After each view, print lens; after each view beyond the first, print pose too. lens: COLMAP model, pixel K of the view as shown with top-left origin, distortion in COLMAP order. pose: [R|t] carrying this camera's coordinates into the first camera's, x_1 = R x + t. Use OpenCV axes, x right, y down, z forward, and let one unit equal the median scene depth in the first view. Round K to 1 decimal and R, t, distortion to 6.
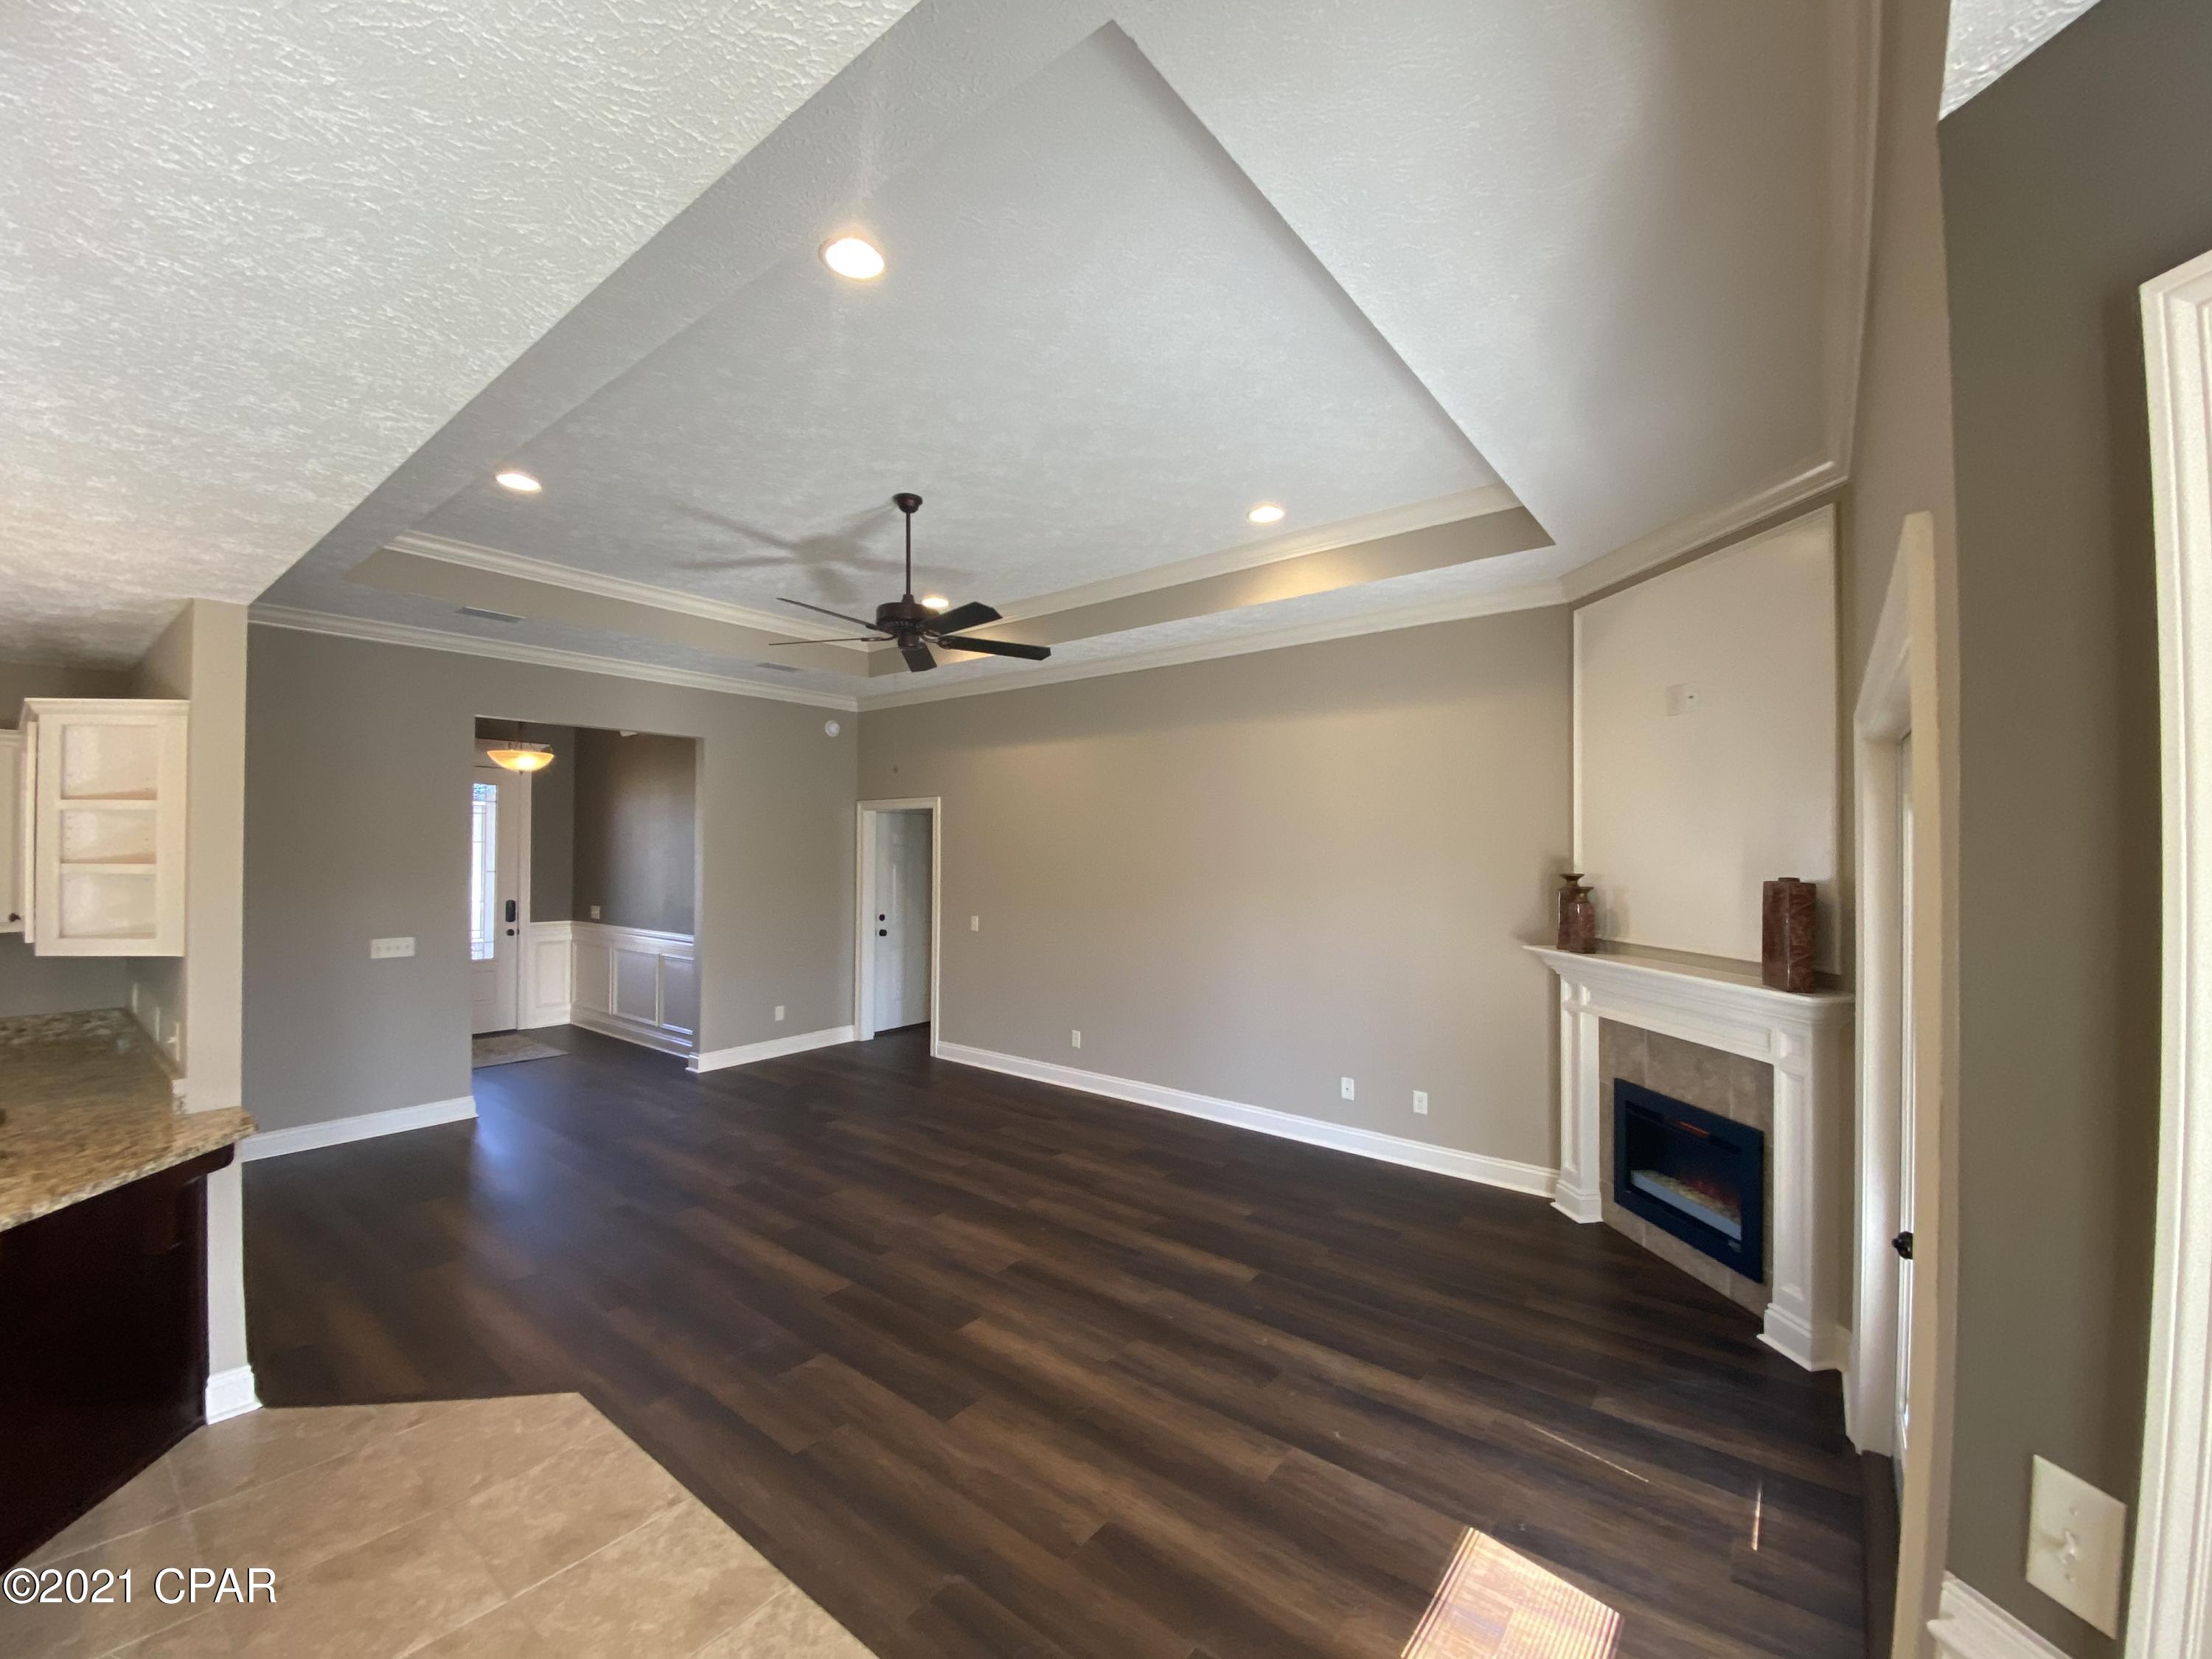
lens RADIAL K [[909.6, 0, 1106.0], [0, 909.6, 829.5], [0, 0, 1]] dist [-0.036349, -0.000186]
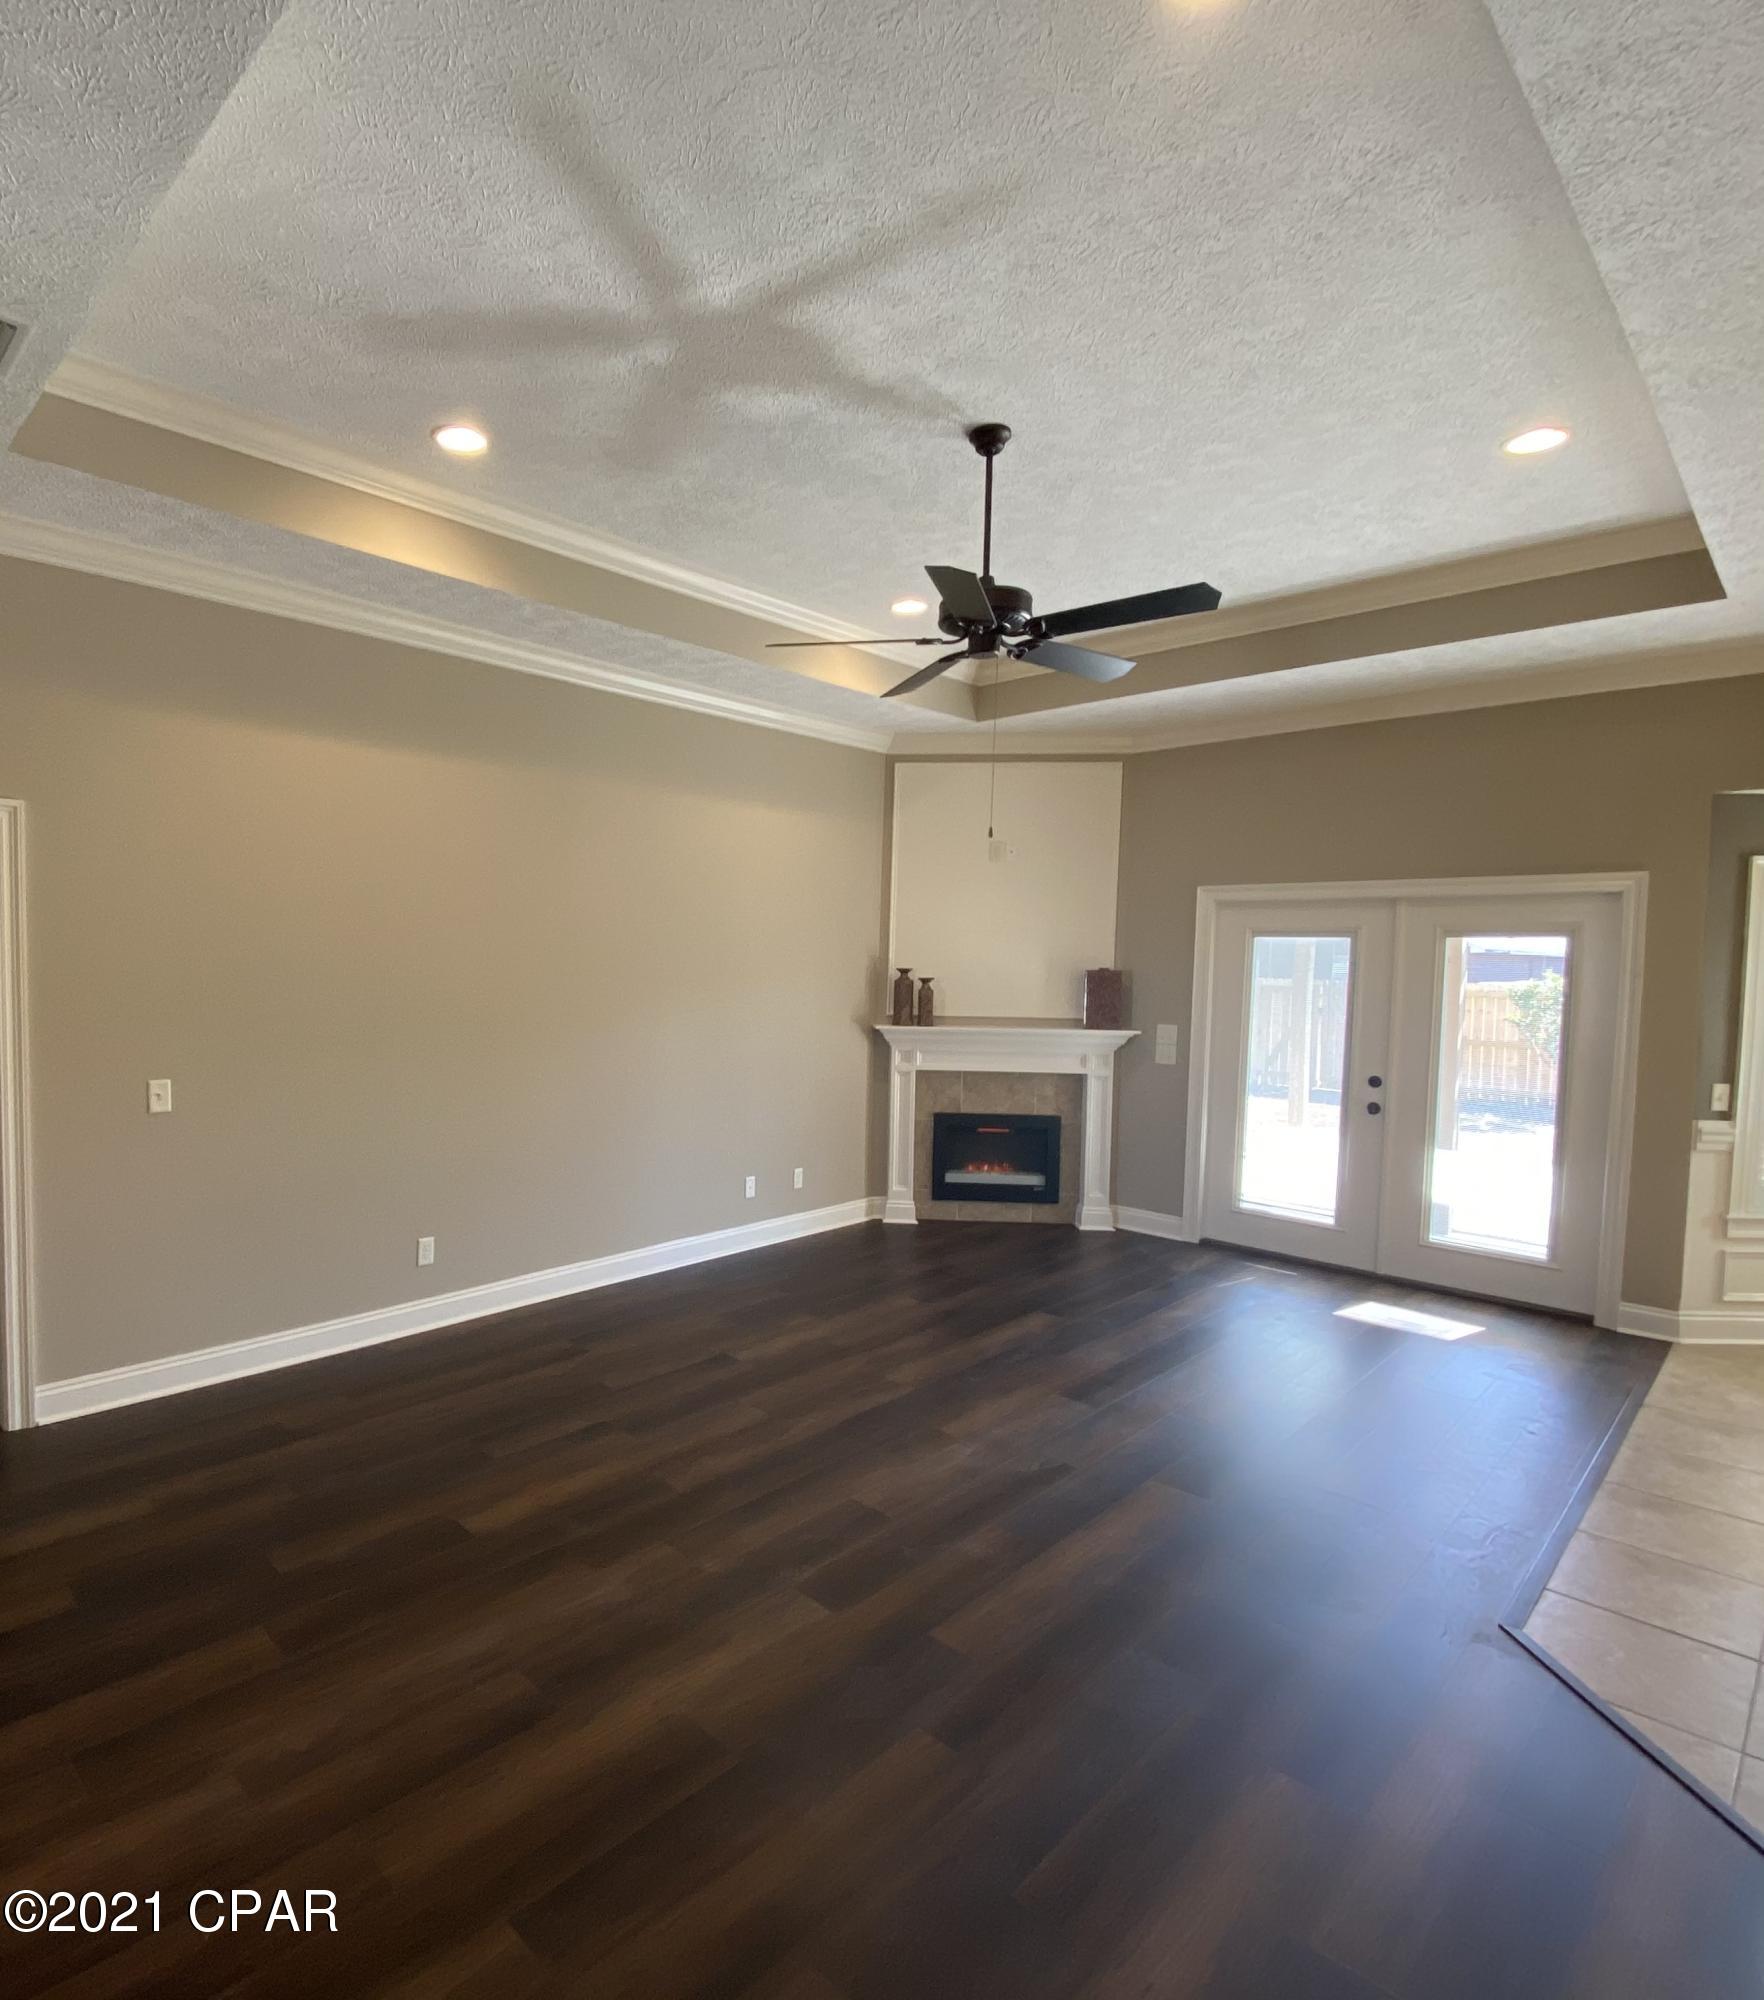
lens RADIAL K [[923.9, 0, 882.0], [0, 923.9, 1000.0], [0, 0, 1]] dist [0.001810, -0.000126]
pose [[0.149586, -0.053652, 0.987292, -0.858895], [-0.038531, 0.997452, 0.060042, 0.016728], [-0.987998, -0.047023, 0.147138, 0.869392]]
